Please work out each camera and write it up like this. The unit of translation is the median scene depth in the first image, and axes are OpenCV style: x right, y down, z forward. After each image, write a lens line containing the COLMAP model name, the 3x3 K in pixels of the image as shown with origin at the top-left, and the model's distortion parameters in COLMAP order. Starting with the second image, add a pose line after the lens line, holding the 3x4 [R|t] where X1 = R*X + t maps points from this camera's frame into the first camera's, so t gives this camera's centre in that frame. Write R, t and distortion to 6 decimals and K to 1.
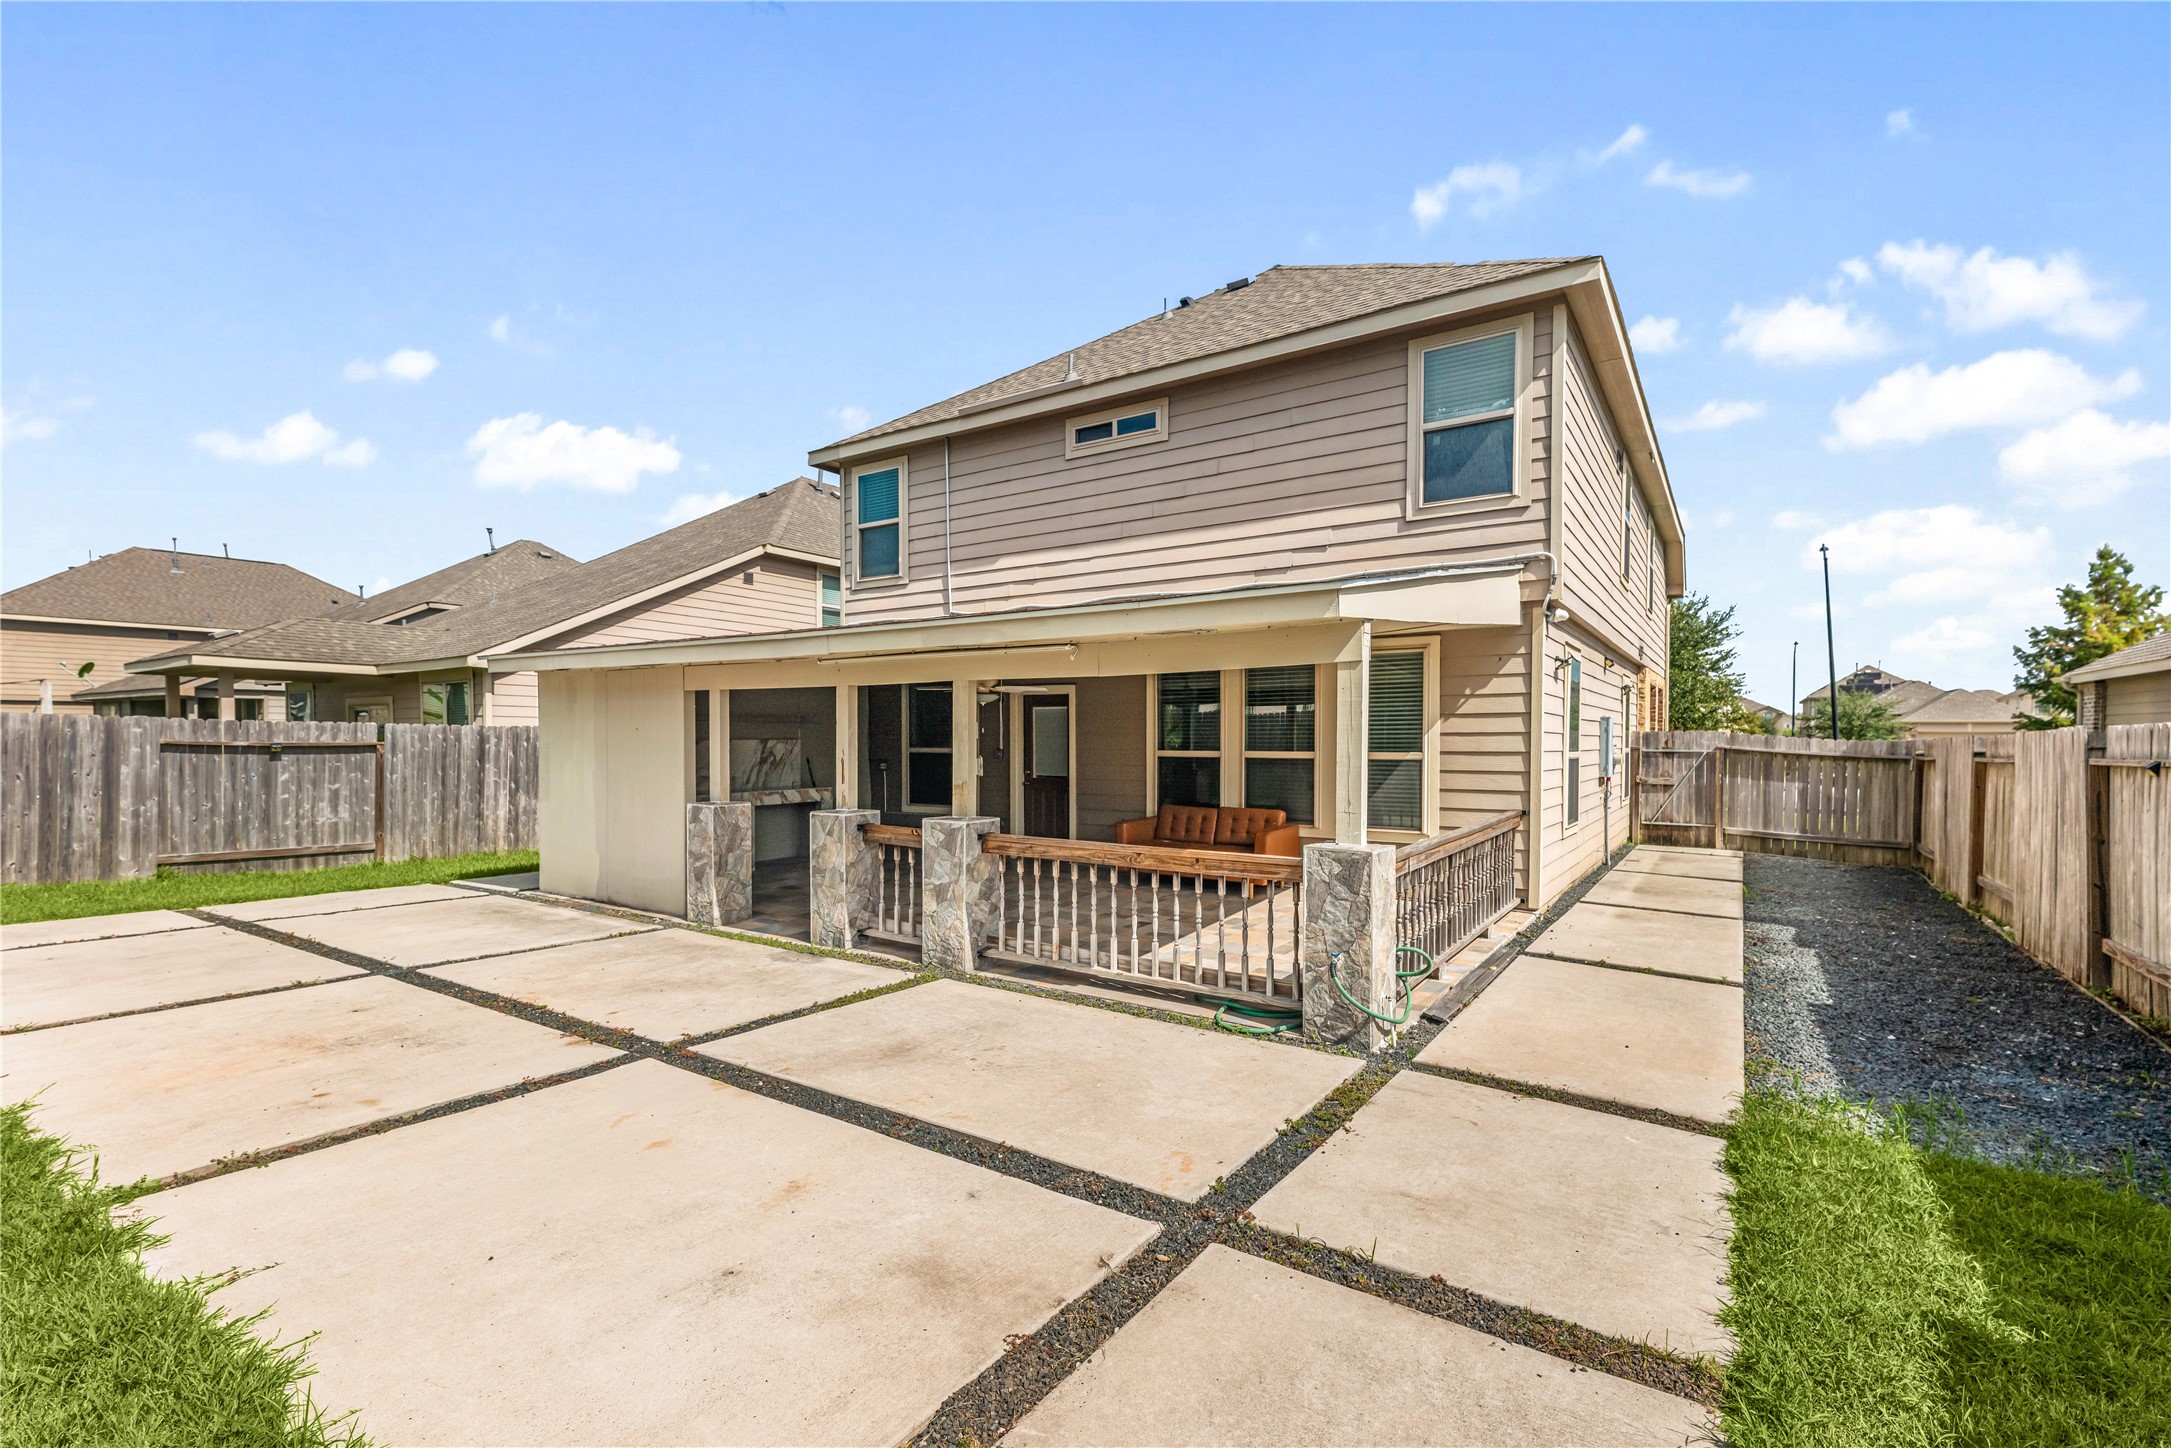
lens RADIAL K [[972.4, 0, 1093.4], [0, 972.4, 748.0], [0, 0, 1]] dist [0.001231, -0.000140]
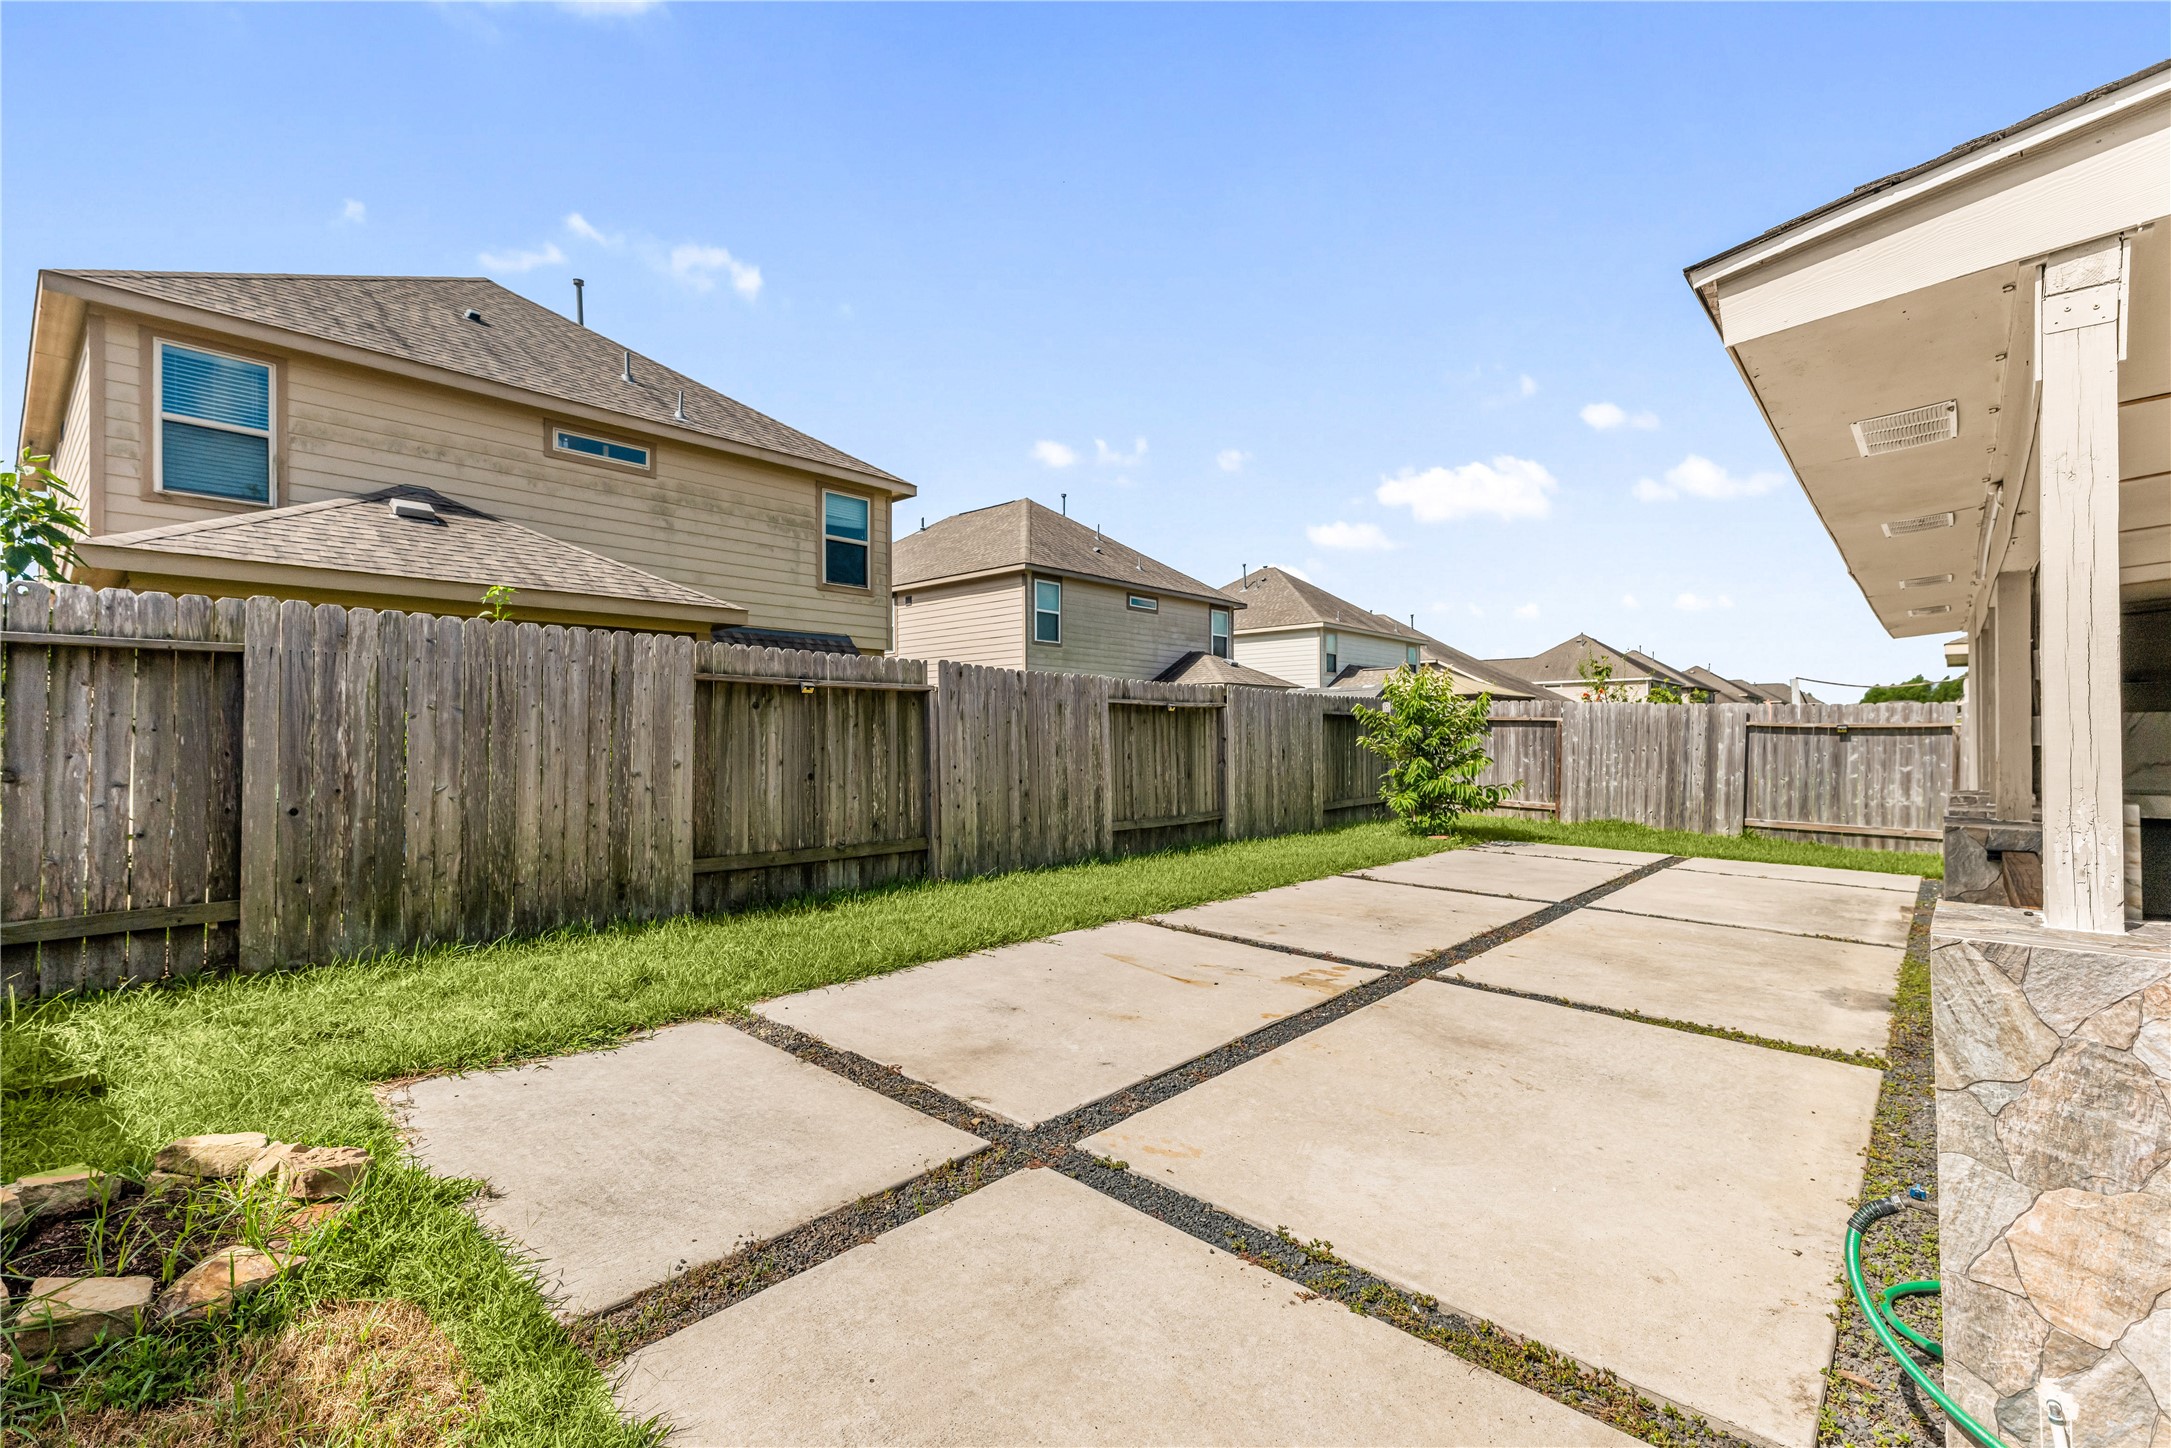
lens RADIAL K [[957.4, 0, 1085.5], [0, 957.4, 724.0], [0, 0, 1]] dist [0.018477, -0.000465]
pose [[-0.136183, -0.012386, -0.990606, 0.339160], [-0.012179, 0.999867, -0.010827, 0.017077], [0.990609, 0.010590, -0.136316, 0.362604]]
